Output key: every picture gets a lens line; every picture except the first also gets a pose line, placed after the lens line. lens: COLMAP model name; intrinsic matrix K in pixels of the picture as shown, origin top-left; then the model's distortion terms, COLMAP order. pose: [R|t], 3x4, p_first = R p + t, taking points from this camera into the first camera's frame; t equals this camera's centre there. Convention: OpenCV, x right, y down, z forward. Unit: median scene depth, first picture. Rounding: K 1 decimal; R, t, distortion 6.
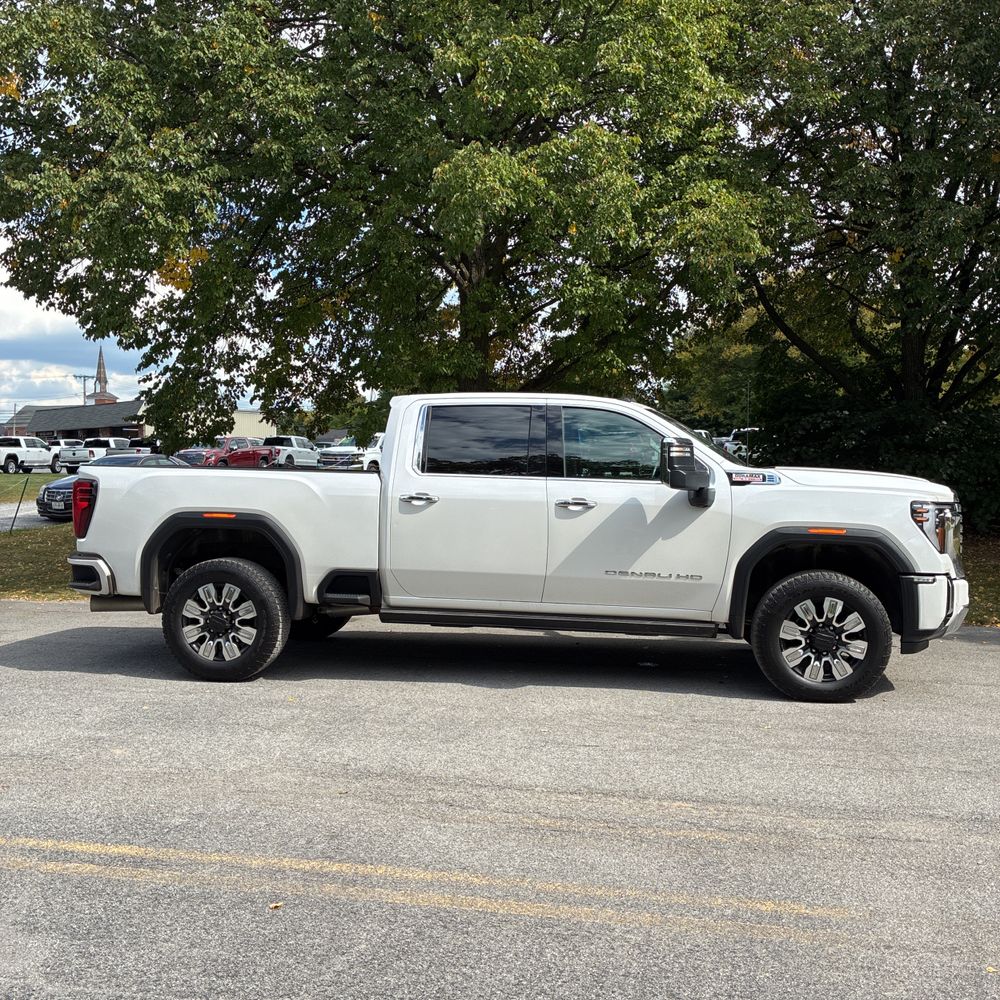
lens RADIAL K [[1057.9, 0, 503.9], [0, 1057.9, 472.8], [0, 0, 1]] dist [0.028894, -0.017302]
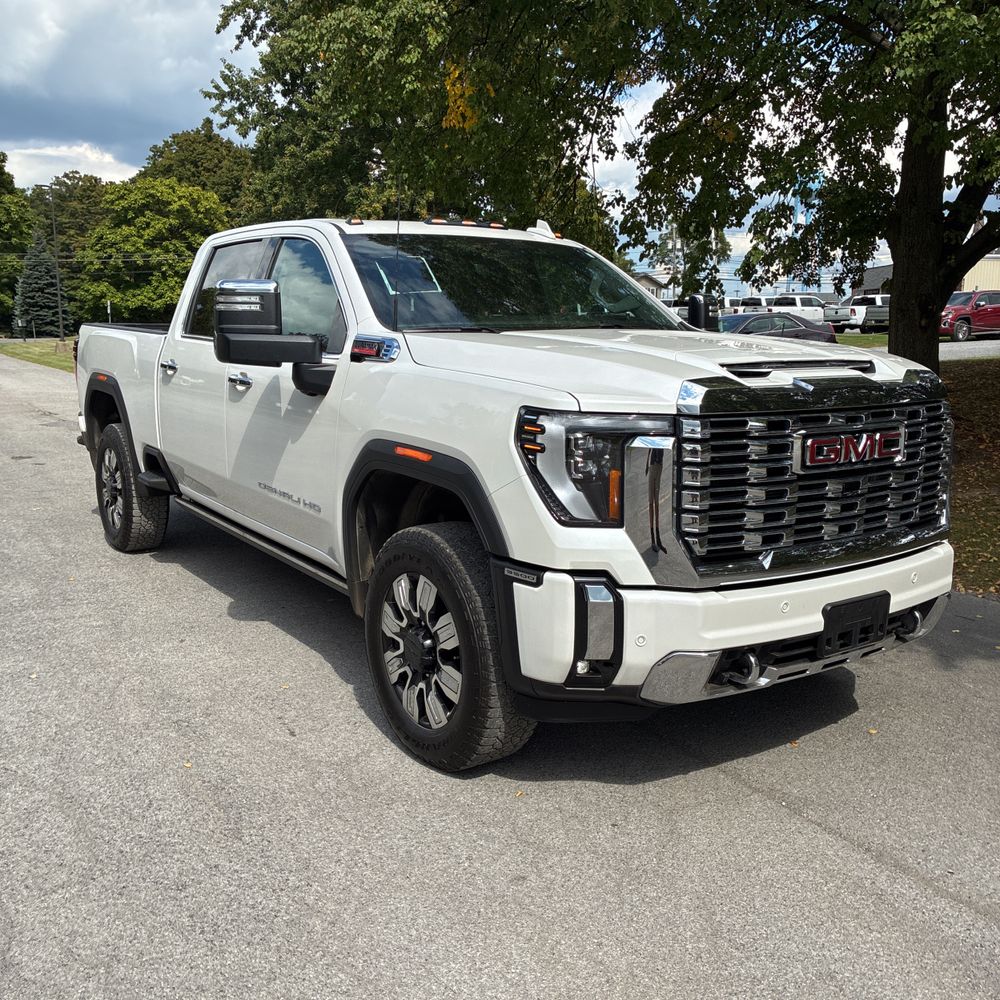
lens RADIAL K [[1028.4, 0, 500.0], [0, 1028.4, 500.0], [0, 0, 1]] dist [0.057934, -0.029913]
pose [[0.680238, 0.125004, -0.722254, 0.701444], [-0.007457, 0.986480, 0.163712, -0.006300], [0.732954, -0.105978, 0.671973, 0.679144]]
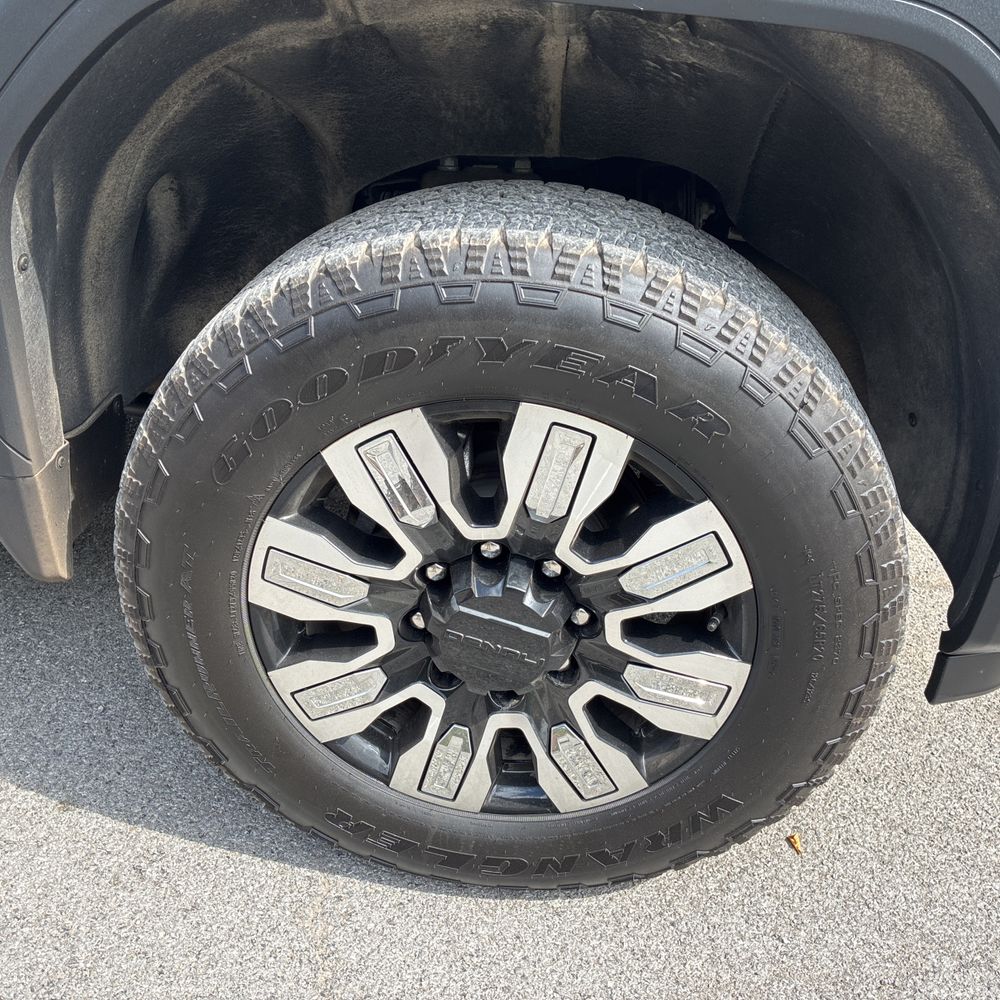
lens RADIAL K [[1028.4, 0, 500.0], [0, 1028.4, 500.0], [0, 0, 1]] dist [0.057934, -0.029913]
pose [[0.999154, 0.022188, 0.034630, 0.294317], [-0.036303, 0.871505, 0.489041, 0.058833], [-0.019329, -0.489884, 0.871573, 0.864554]]
